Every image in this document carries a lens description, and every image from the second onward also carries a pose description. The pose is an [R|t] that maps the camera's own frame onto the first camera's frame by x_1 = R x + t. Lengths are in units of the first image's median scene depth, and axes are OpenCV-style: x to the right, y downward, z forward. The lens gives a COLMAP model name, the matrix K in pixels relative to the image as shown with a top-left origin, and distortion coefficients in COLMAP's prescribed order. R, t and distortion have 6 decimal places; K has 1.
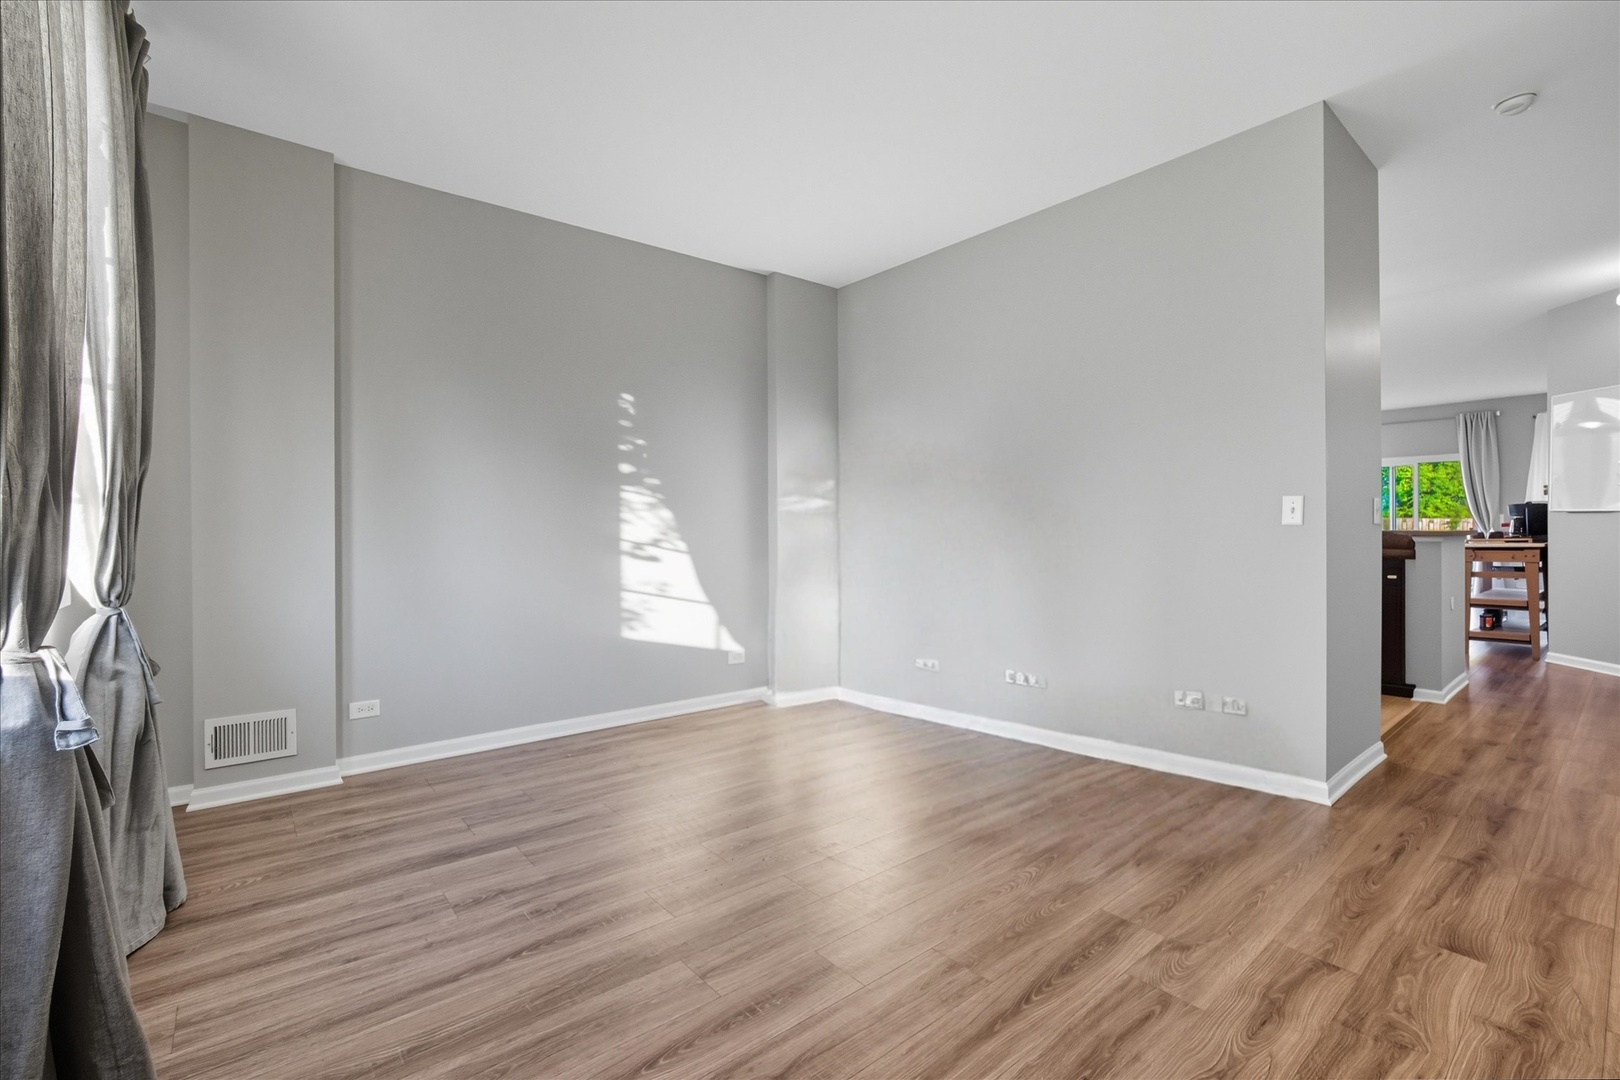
lens RADIAL K [[710.8, 0, 813.8], [0, 710.8, 544.2], [0, 0, 1]] dist [-0.024945, 0.001157]
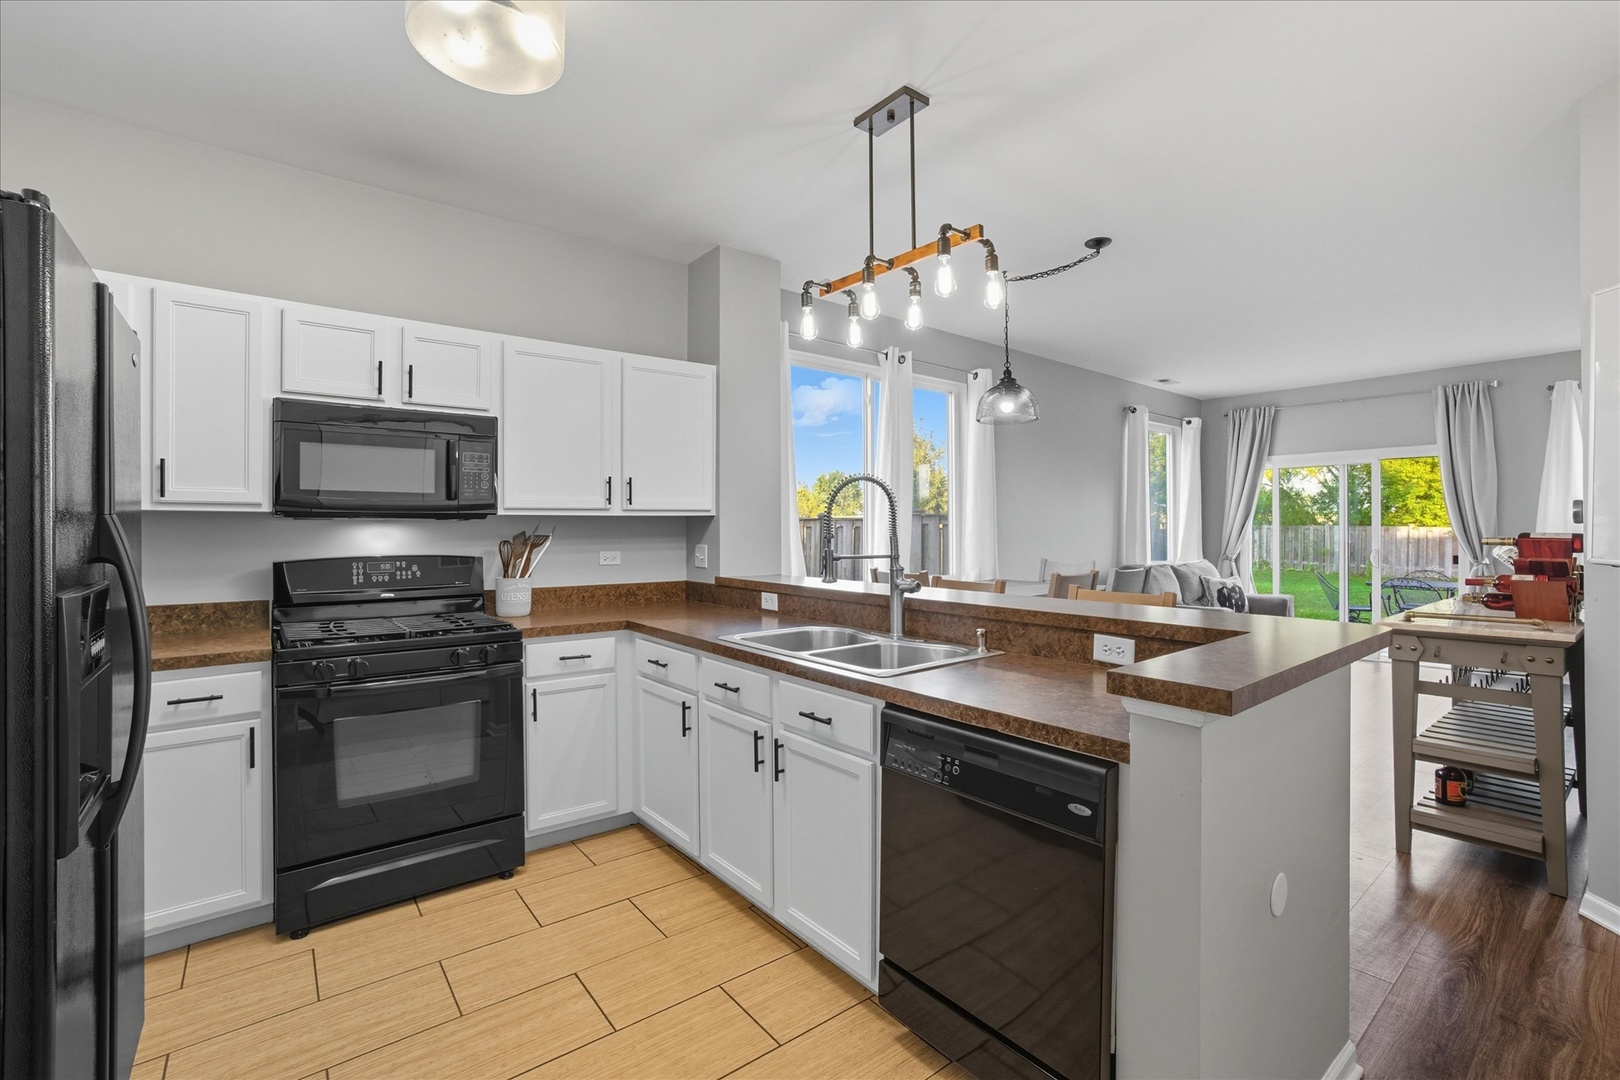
lens RADIAL K [[710.8, 0, 814.3], [0, 710.8, 511.9], [0, 0, 1]] dist [-0.024945, 0.001157]
pose [[0.999699, 0.020765, -0.013082, 0.960346], [-0.021158, 0.999306, -0.030661, -0.092322], [0.012436, 0.030928, 0.999444, 0.922747]]
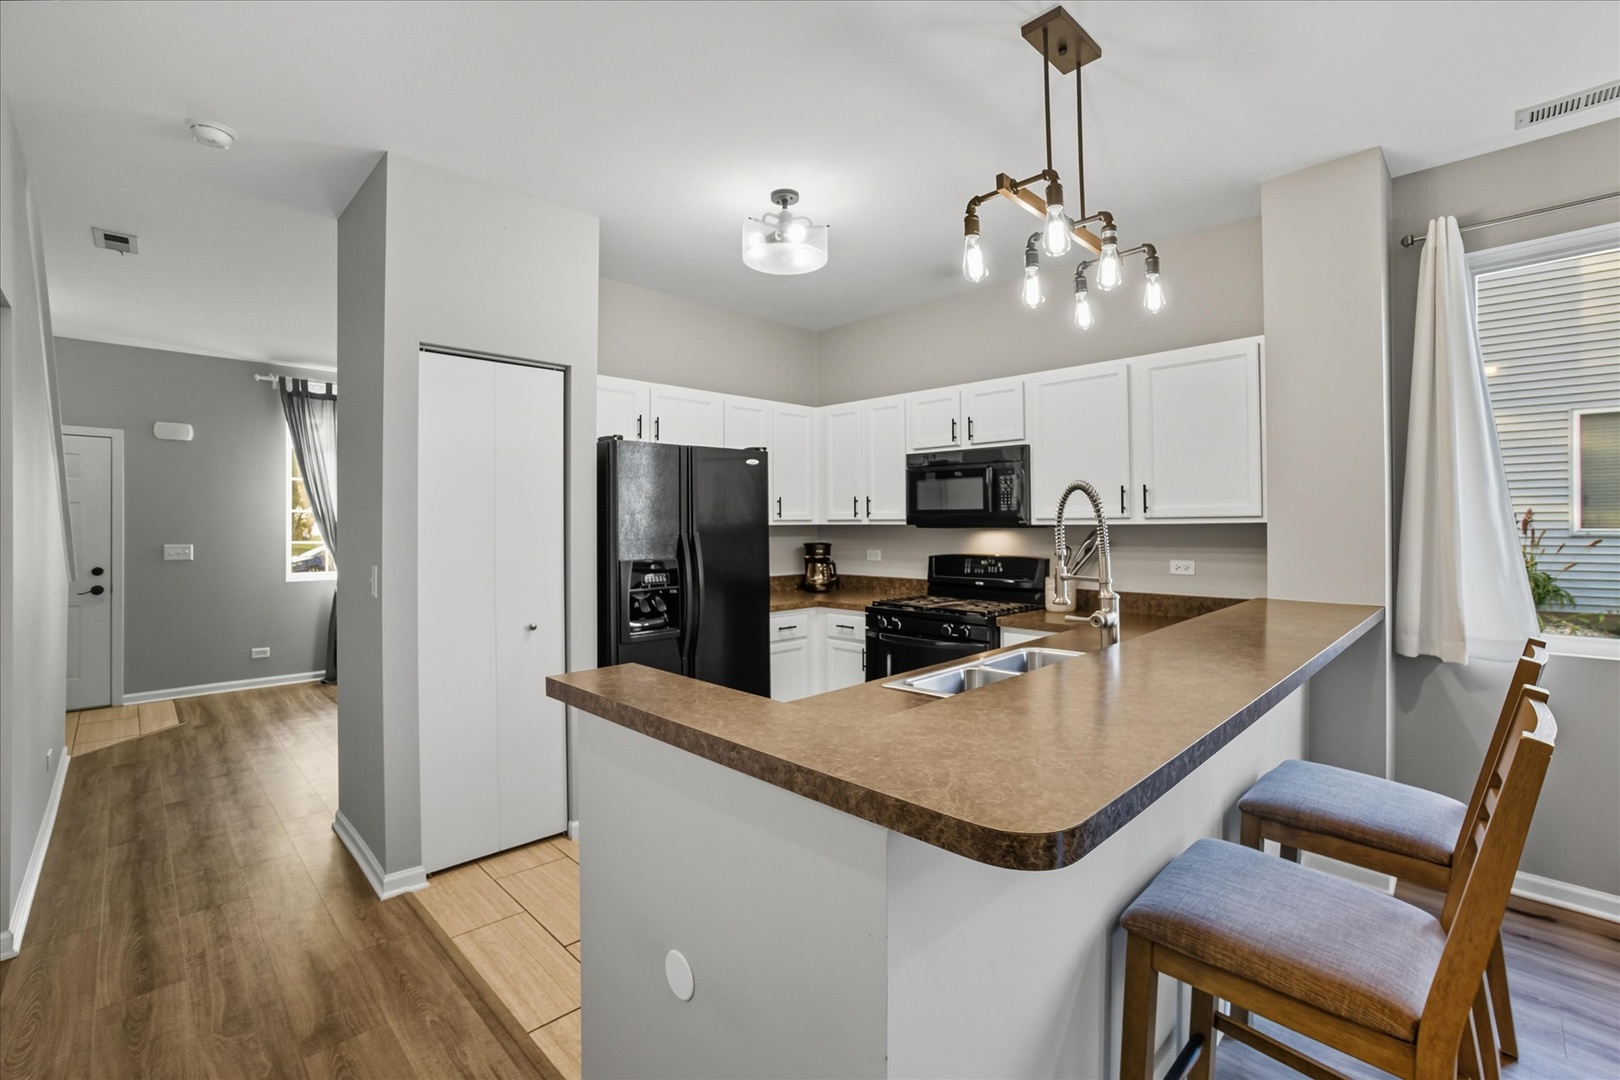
lens RADIAL K [[710.8, 0, 816.0], [0, 710.8, 526.4], [0, 0, 1]] dist [-0.024945, 0.001157]
pose [[0.087632, 0.009895, -0.996104, 1.539564], [-0.015614, 0.999841, 0.008558, -0.106689], [0.996031, 0.014803, 0.087773, 1.348888]]
